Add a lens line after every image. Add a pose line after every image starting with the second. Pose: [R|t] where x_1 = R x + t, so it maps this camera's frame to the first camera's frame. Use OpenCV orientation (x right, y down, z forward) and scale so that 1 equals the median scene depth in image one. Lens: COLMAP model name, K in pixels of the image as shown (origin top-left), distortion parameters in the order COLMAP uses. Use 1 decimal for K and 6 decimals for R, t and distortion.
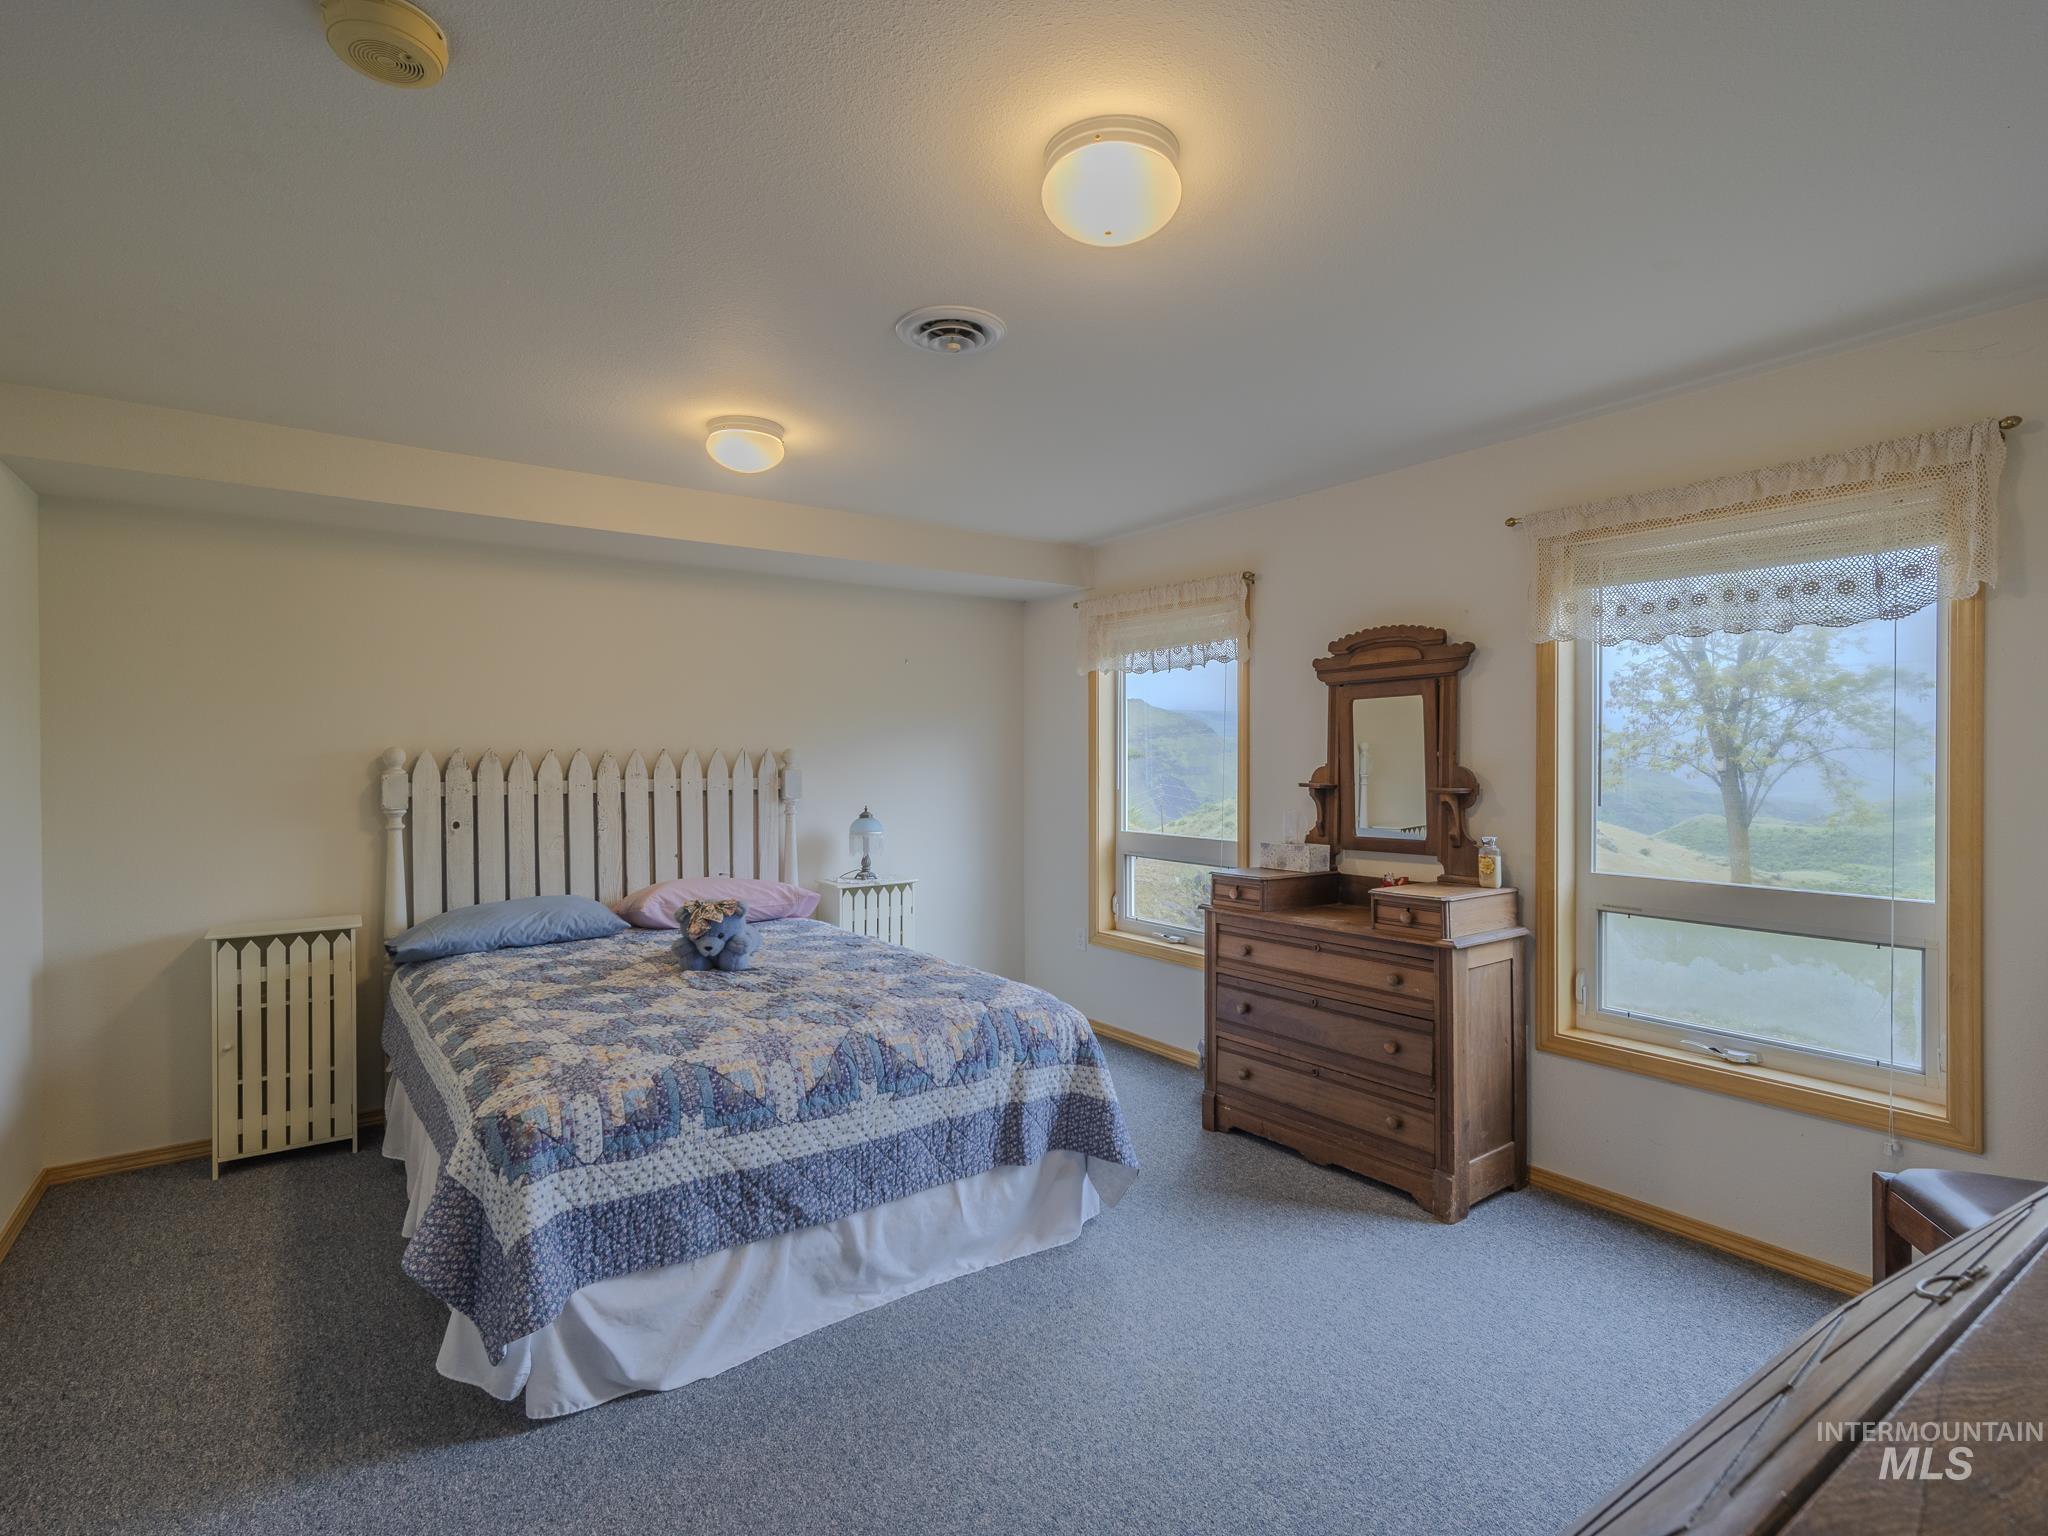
lens RADIAL K [[1055.8, 0, 1023.8], [0, 1055.8, 767.1], [0, 0, 1]] dist [-0.002597, -0.000100]
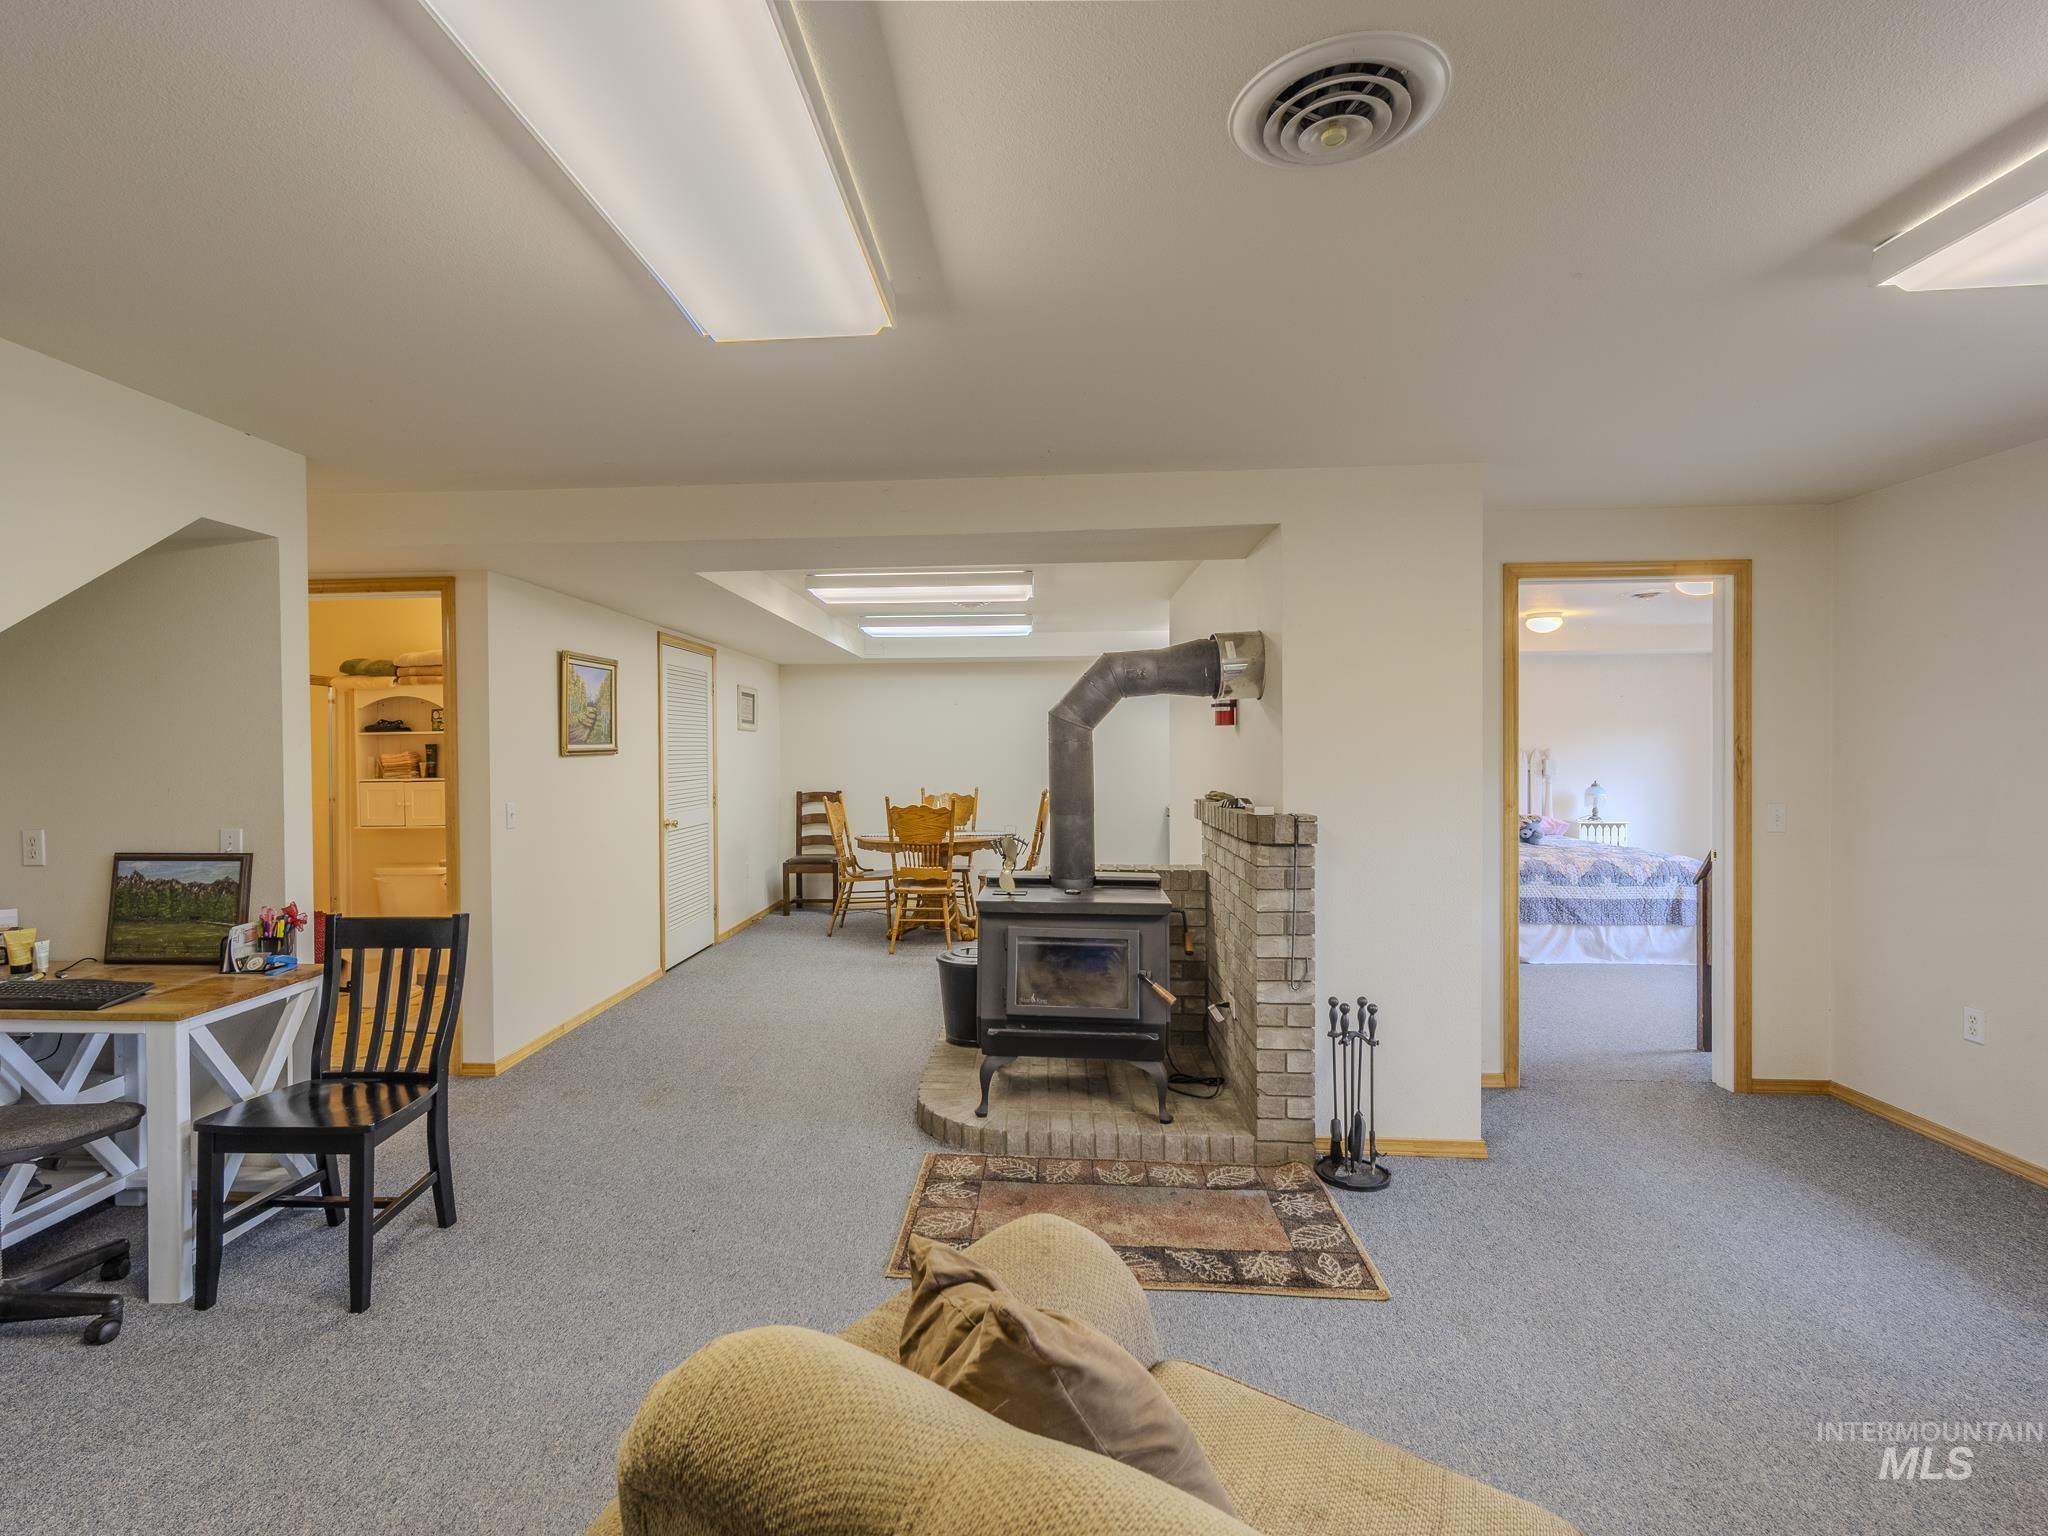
lens RADIAL K [[979.4, 0, 1013.2], [0, 979.4, 758.0], [0, 0, 1]] dist [0.021478, 0.000279]
pose [[0.791738, 0.004587, -0.610844, 0.177425], [-0.003477, 0.999989, 0.003002, -0.003997], [0.610851, -0.000252, 0.791745, -1.798827]]
